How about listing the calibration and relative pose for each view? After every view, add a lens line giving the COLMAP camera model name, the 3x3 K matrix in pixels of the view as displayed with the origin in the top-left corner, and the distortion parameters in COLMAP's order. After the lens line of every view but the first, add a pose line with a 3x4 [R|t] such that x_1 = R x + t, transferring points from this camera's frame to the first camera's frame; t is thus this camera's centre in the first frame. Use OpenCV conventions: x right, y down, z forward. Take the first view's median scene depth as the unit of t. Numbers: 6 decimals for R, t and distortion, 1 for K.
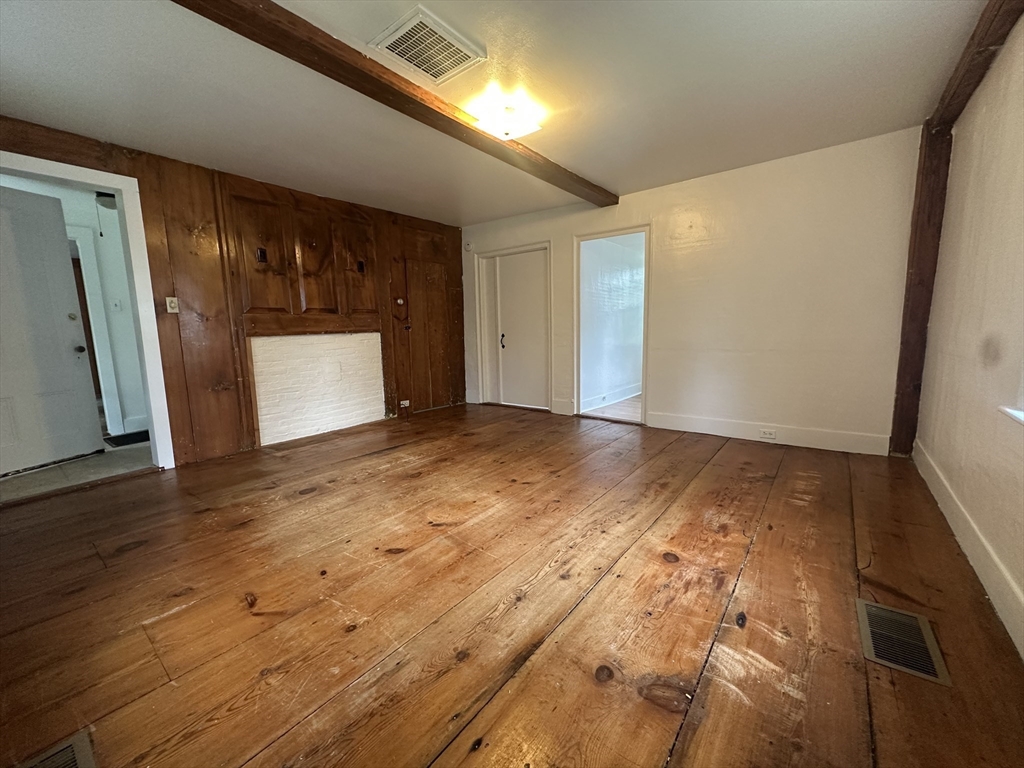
lens RADIAL K [[408.3, 0, 510.1], [0, 408.3, 383.9], [0, 0, 1]] dist [-0.001723, 0.000347]
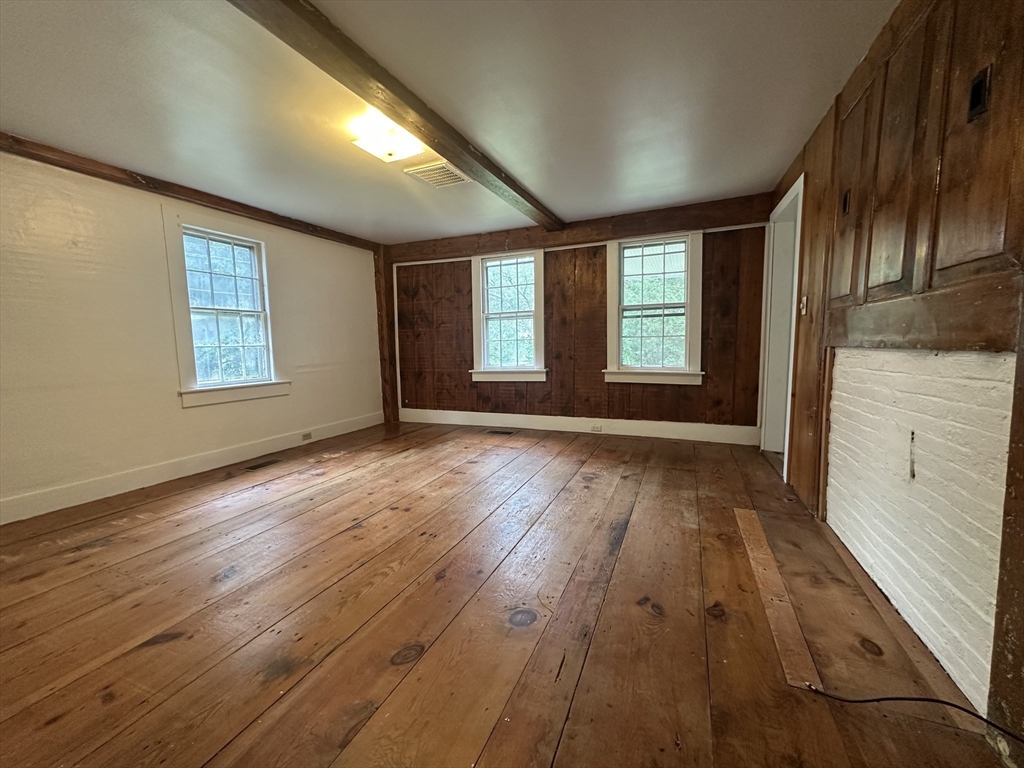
lens RADIAL K [[408.3, 0, 510.1], [0, 408.3, 383.9], [0, 0, 1]] dist [-0.001723, 0.000347]
pose [[-0.967738, 0.067565, -0.242730, -0.013672], [0.007848, 0.970990, 0.238990, -0.305493], [0.251836, 0.229375, -0.940195, 2.135290]]
